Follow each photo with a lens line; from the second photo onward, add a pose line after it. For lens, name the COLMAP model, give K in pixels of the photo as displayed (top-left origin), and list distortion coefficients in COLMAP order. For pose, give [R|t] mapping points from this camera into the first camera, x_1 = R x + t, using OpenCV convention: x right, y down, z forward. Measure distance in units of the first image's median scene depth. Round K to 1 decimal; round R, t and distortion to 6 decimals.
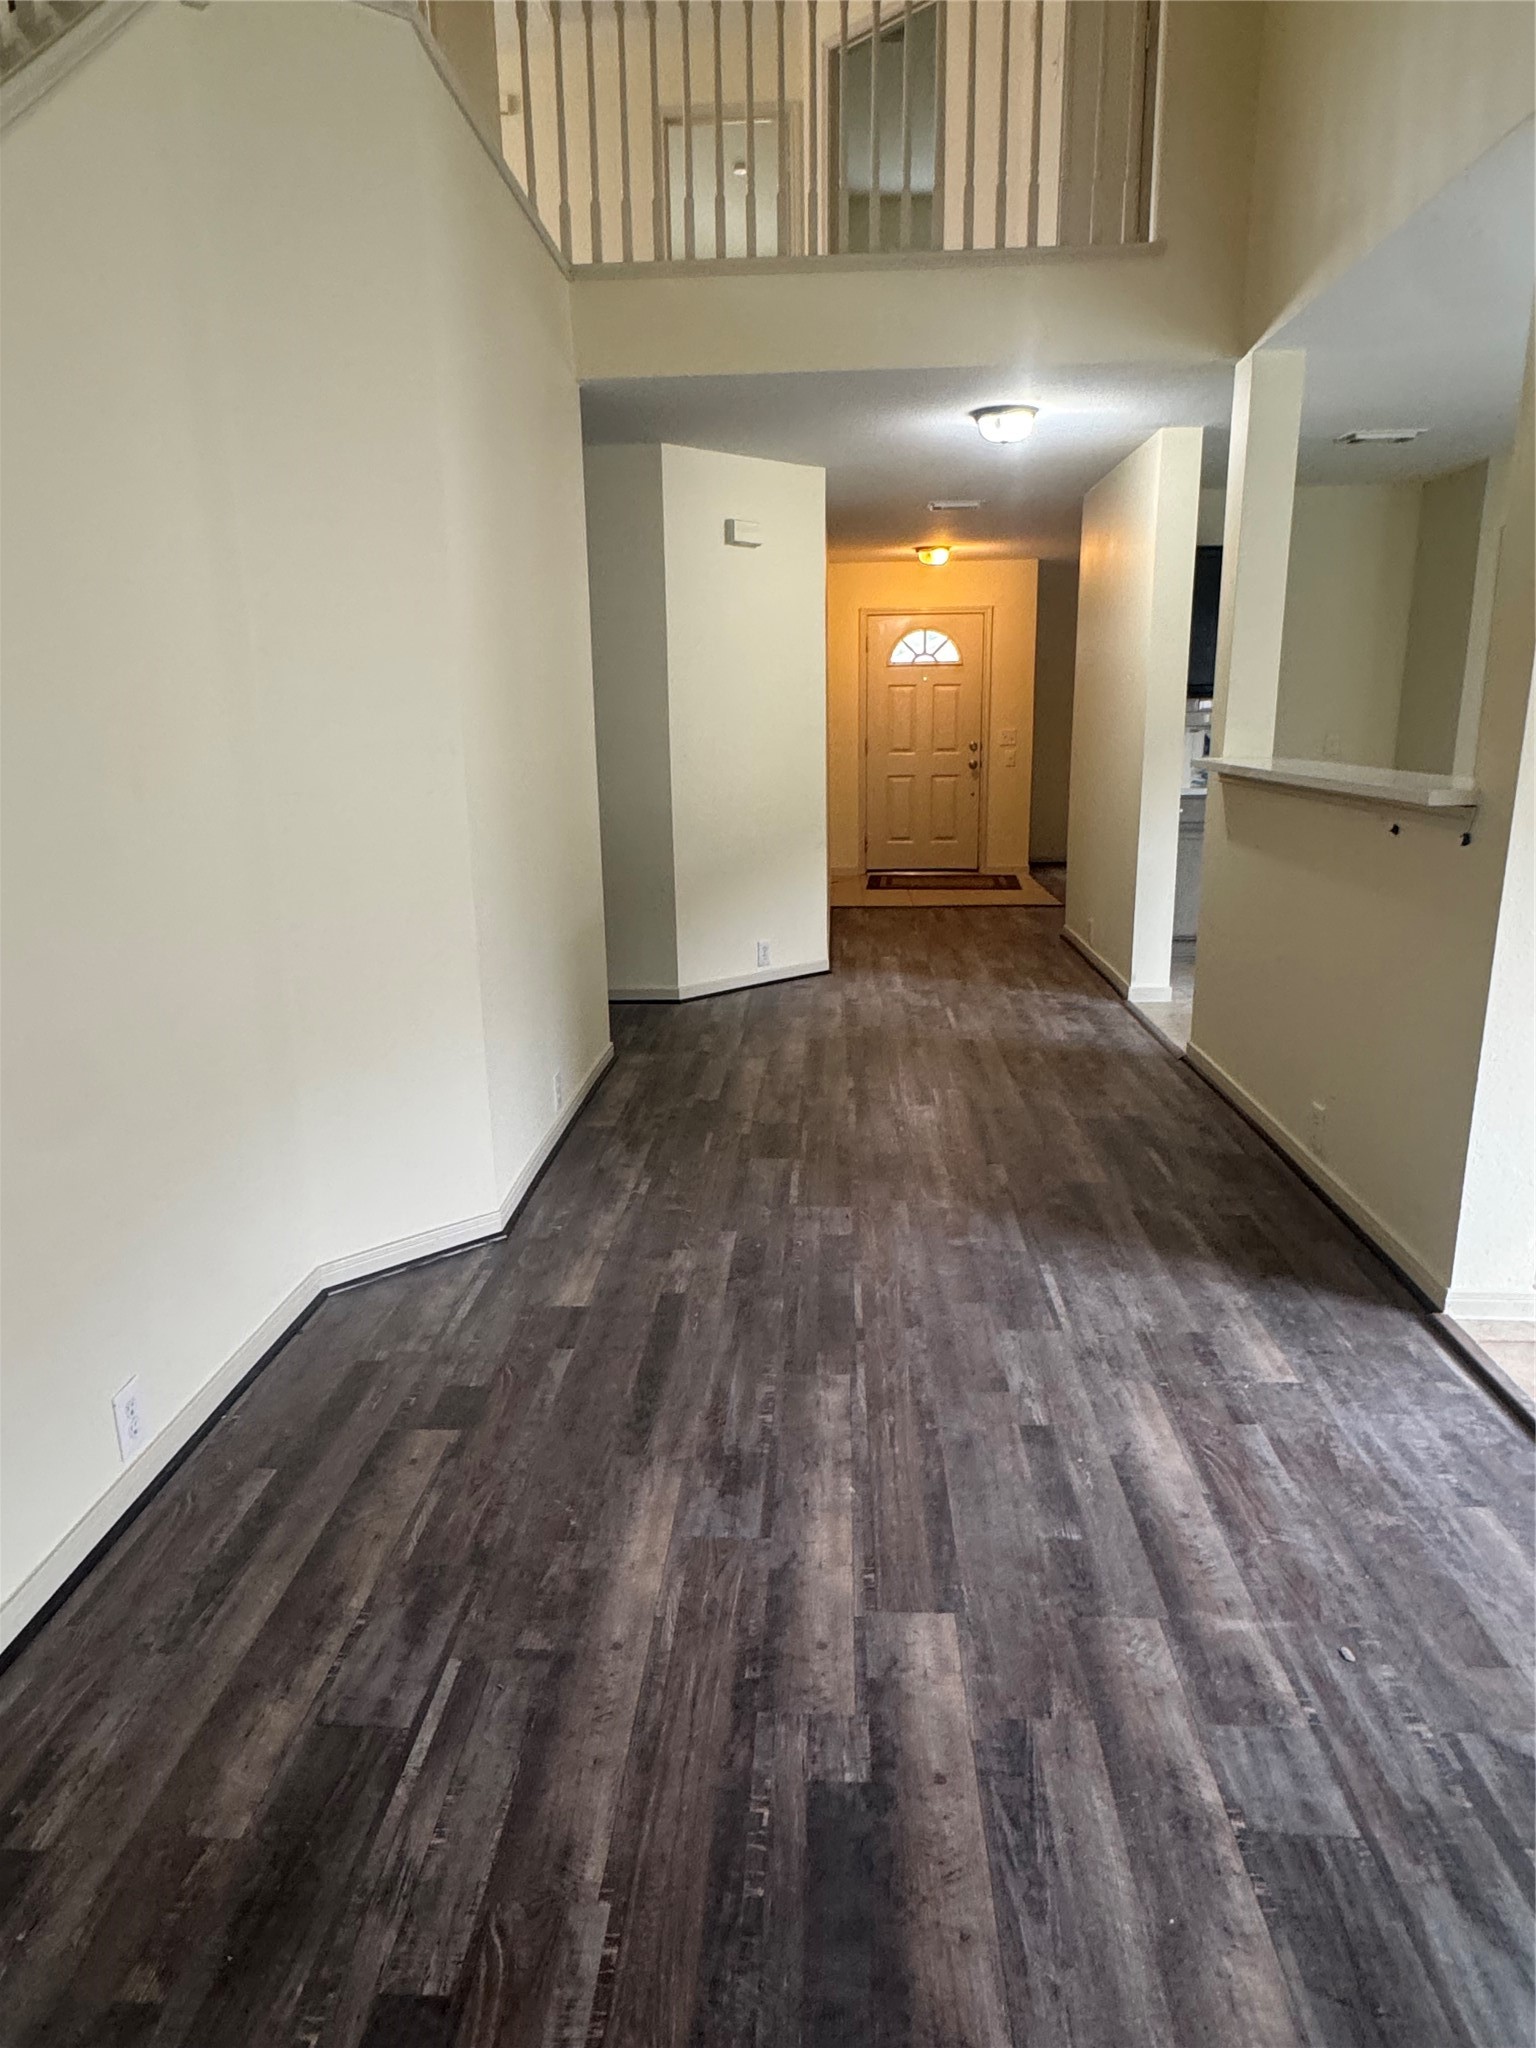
lens RADIAL K [[1312.2, 0, 768.2], [0, 1312.2, 1022.2], [0, 0, 1]] dist [-0.004619, -0.002261]
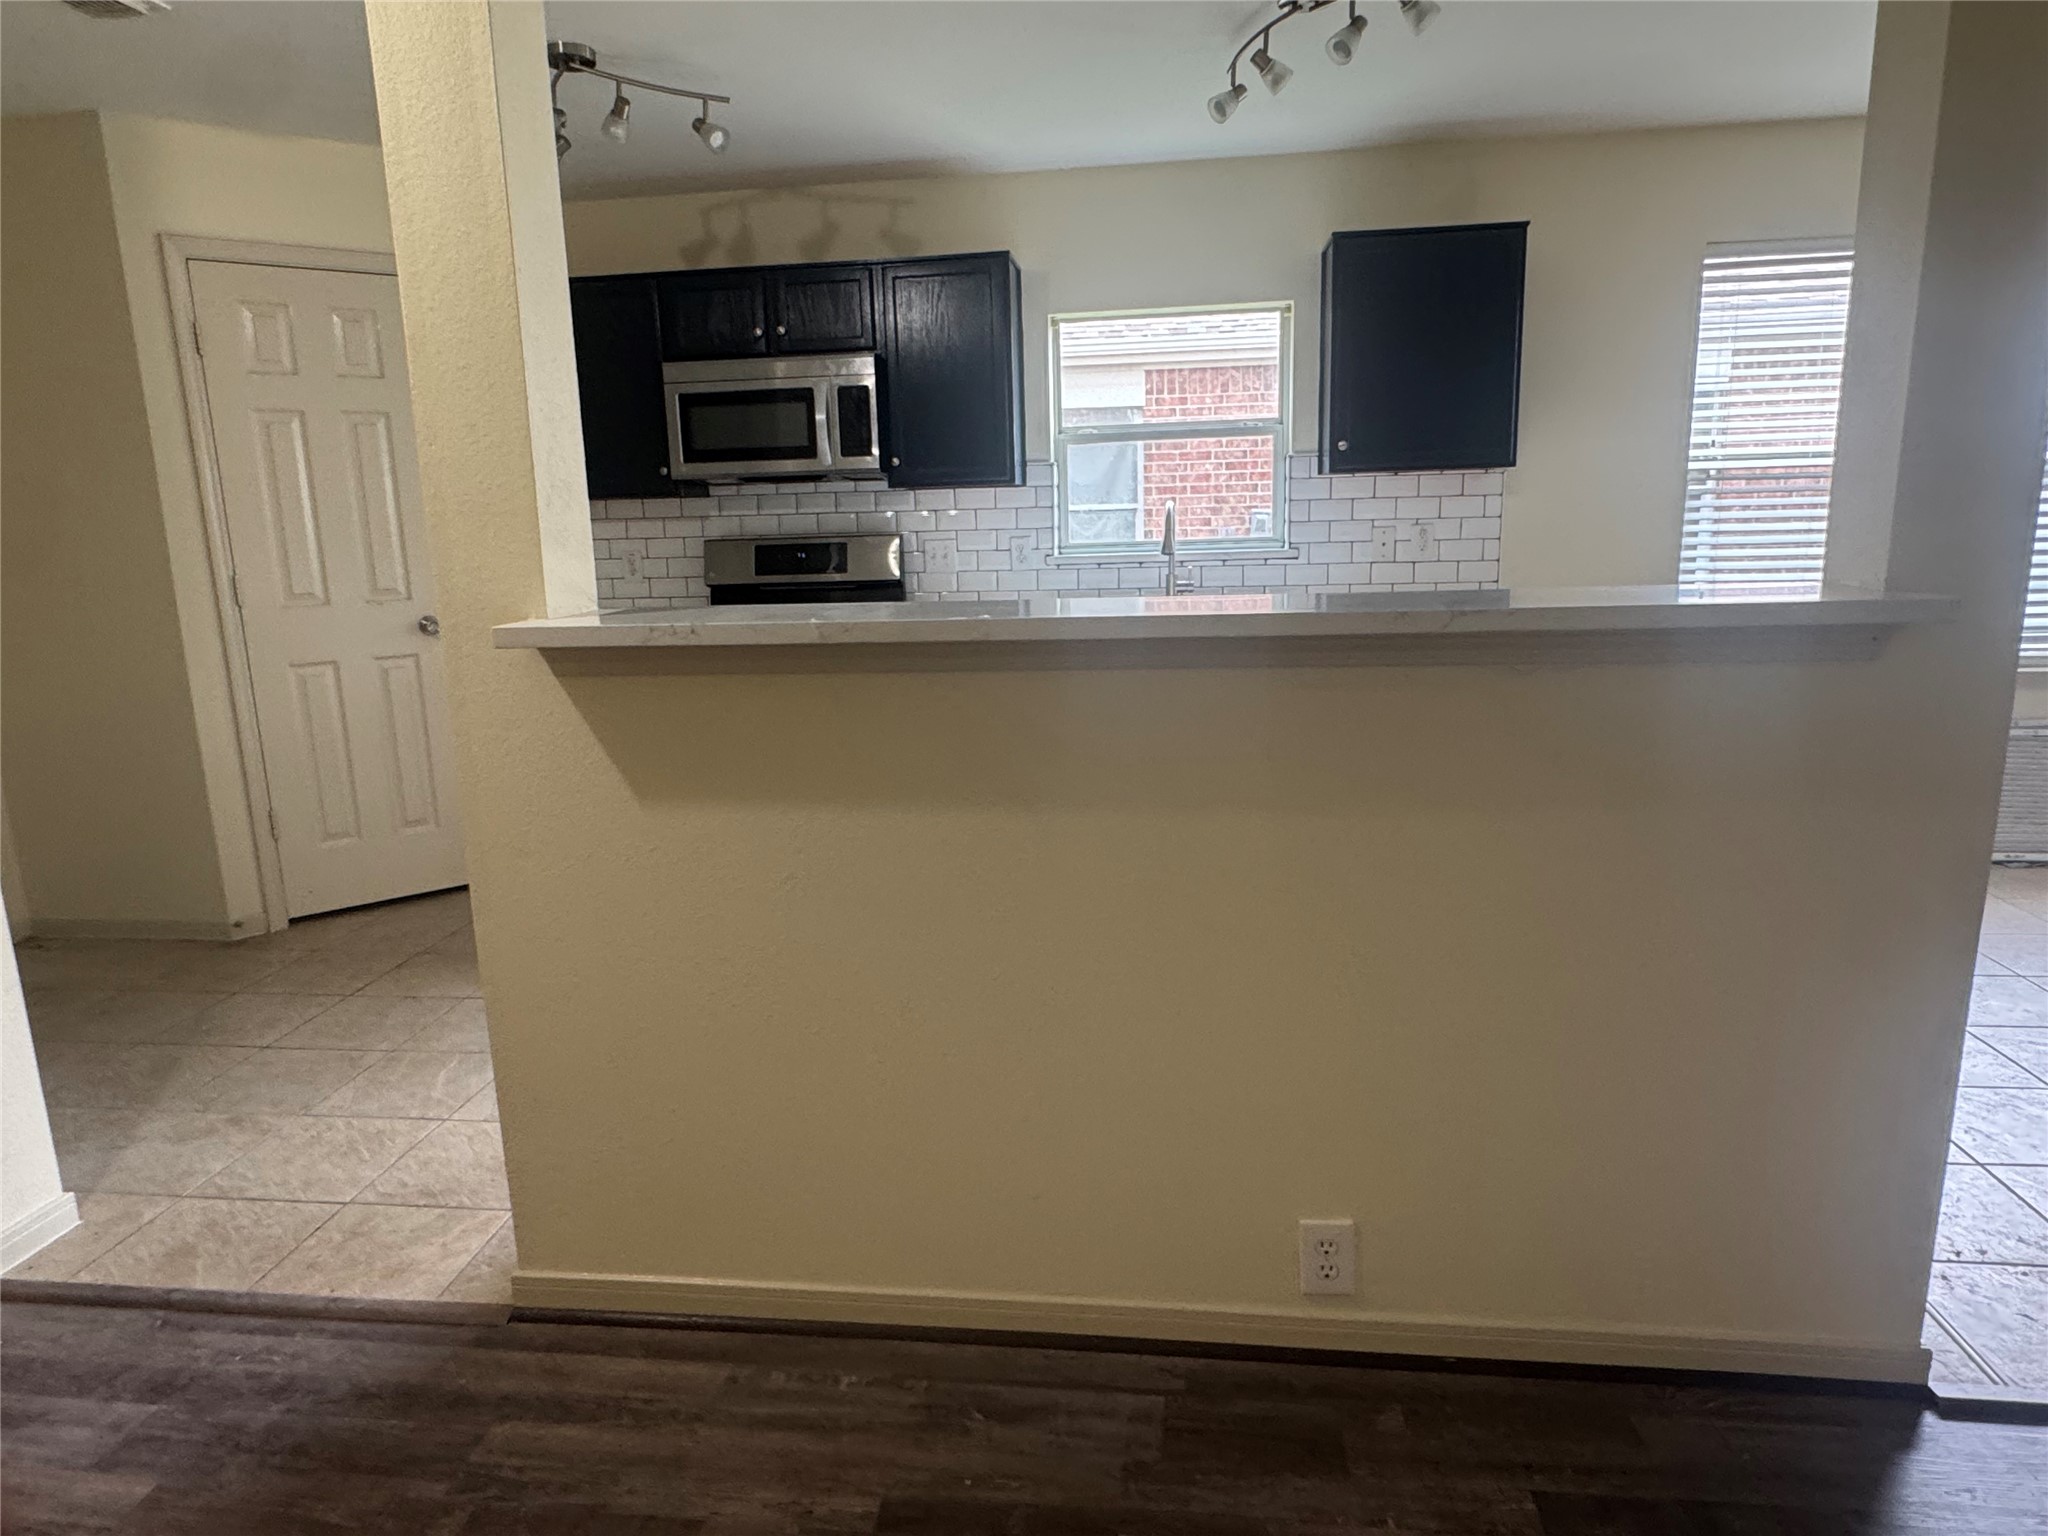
lens RADIAL K [[1312.2, 0, 1020.9], [0, 1312.2, 770.3], [0, 0, 1]] dist [-0.004619, -0.002261]
pose [[0.091136, -0.198494, 0.975856, -0.047705], [0.271440, 0.947780, 0.167433, -0.167649], [-0.958131, 0.249627, 0.140256, 0.744914]]
